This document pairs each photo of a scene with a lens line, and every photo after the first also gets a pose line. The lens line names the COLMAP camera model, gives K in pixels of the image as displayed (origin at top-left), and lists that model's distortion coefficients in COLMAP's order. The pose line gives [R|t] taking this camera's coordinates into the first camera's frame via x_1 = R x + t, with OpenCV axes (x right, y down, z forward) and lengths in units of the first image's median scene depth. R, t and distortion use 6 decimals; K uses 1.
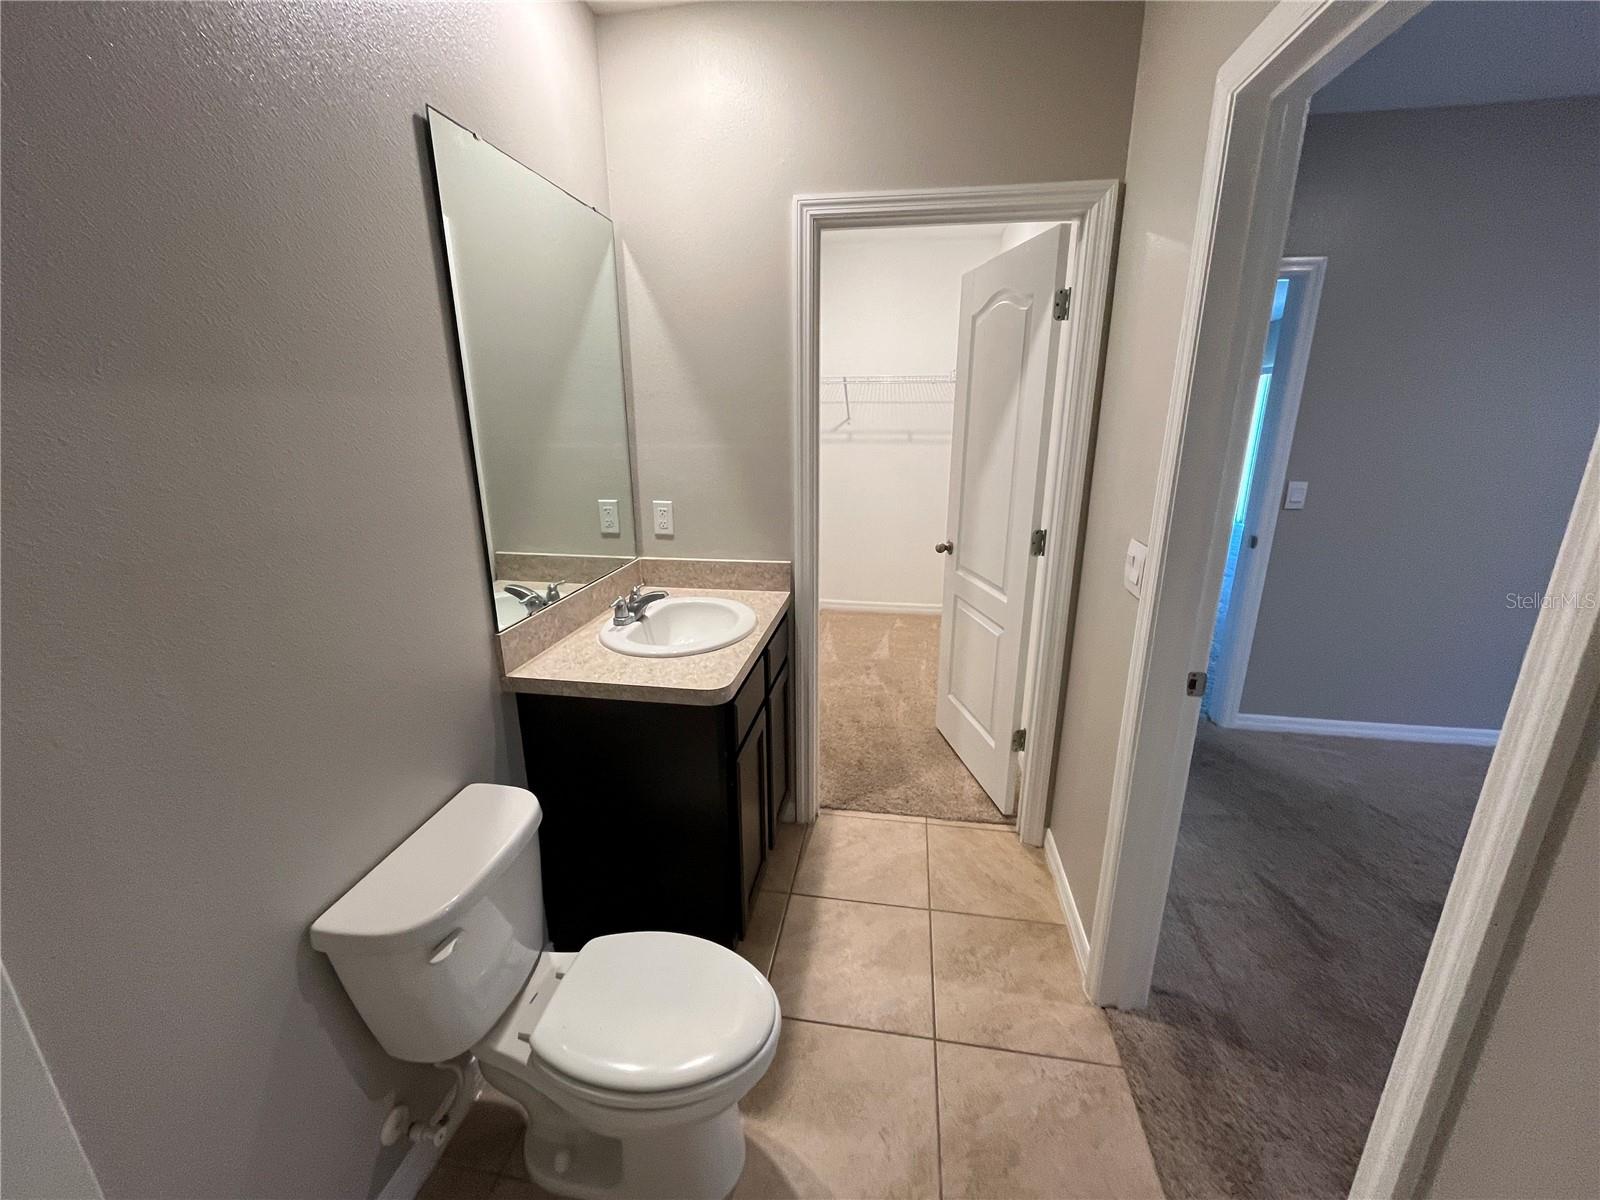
lens RADIAL K [[645.8, 0, 800.4], [0, 645.8, 597.0], [0, 0, 1]] dist [-0.002357, -0.000202]
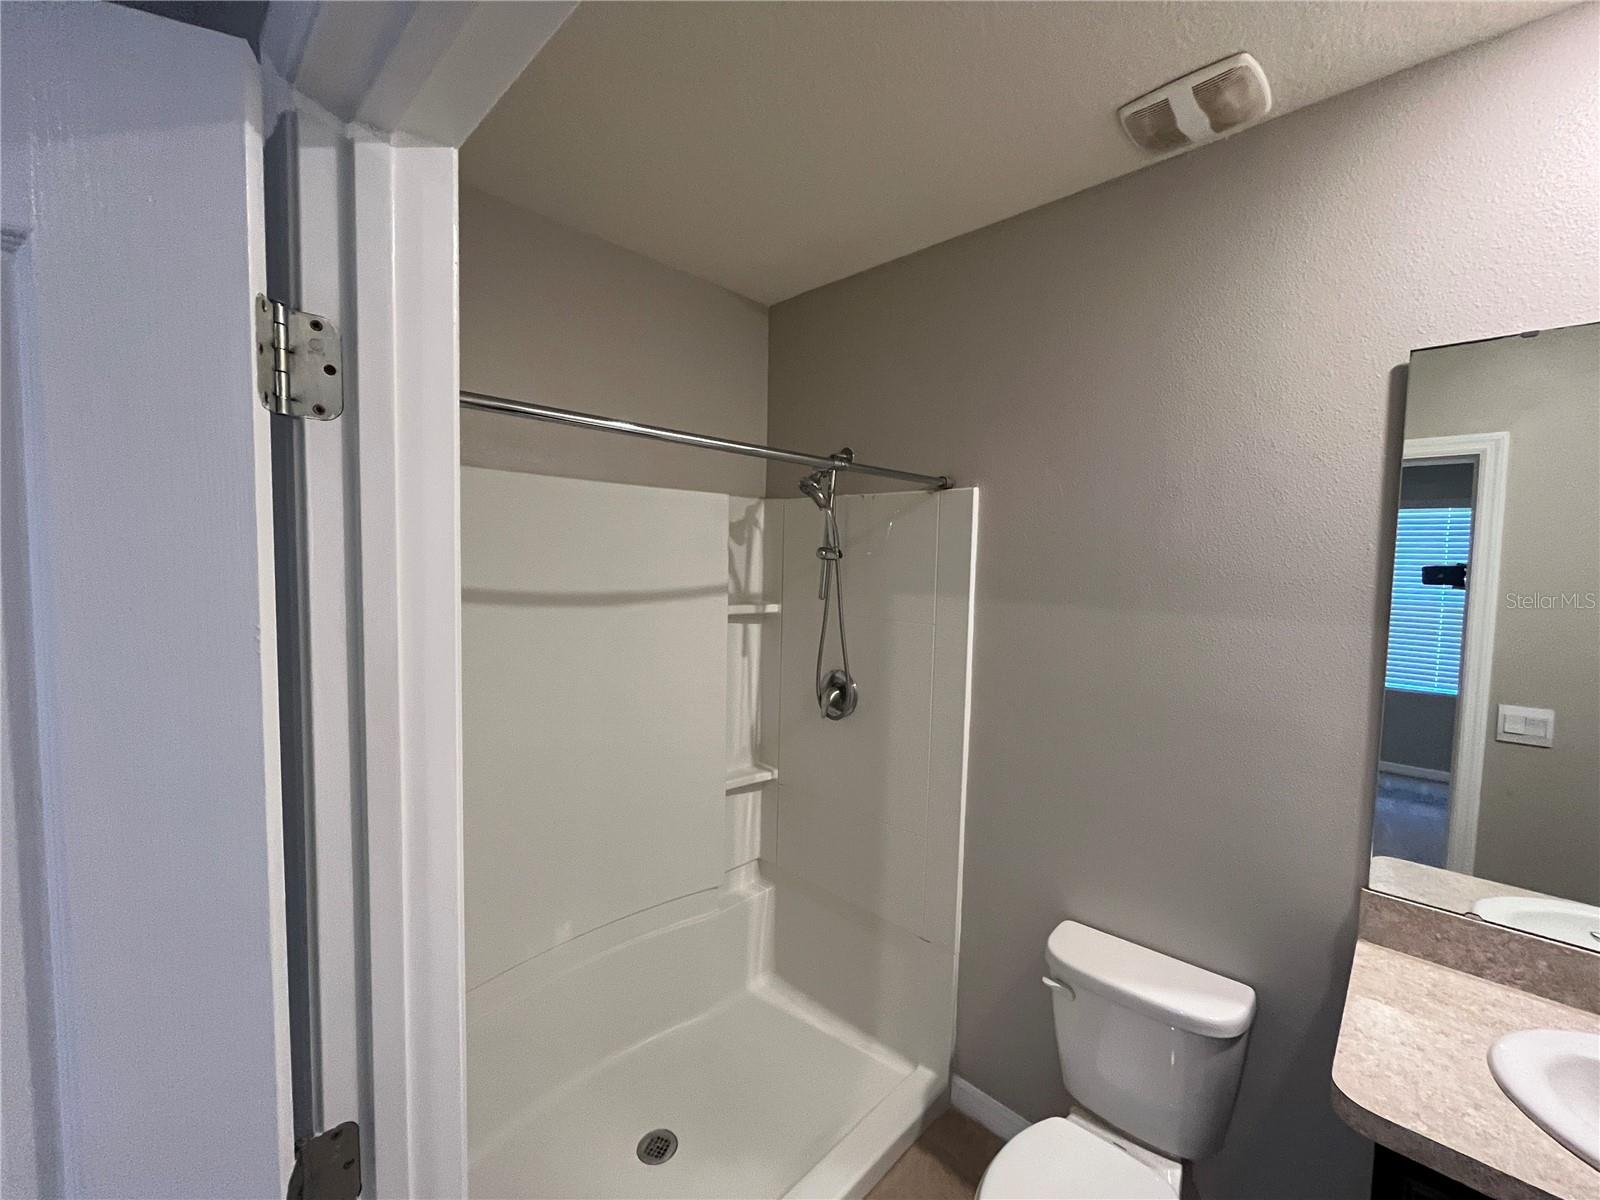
lens RADIAL K [[645.8, 0, 794.9], [0, 645.8, 599.4], [0, 0, 1]] dist [-0.002357, -0.000202]
pose [[-0.579731, 0.031702, -0.814191, 0.614056], [-0.244584, 0.946392, 0.211002, -0.281735], [0.777232, 0.321462, -0.540899, 0.691940]]
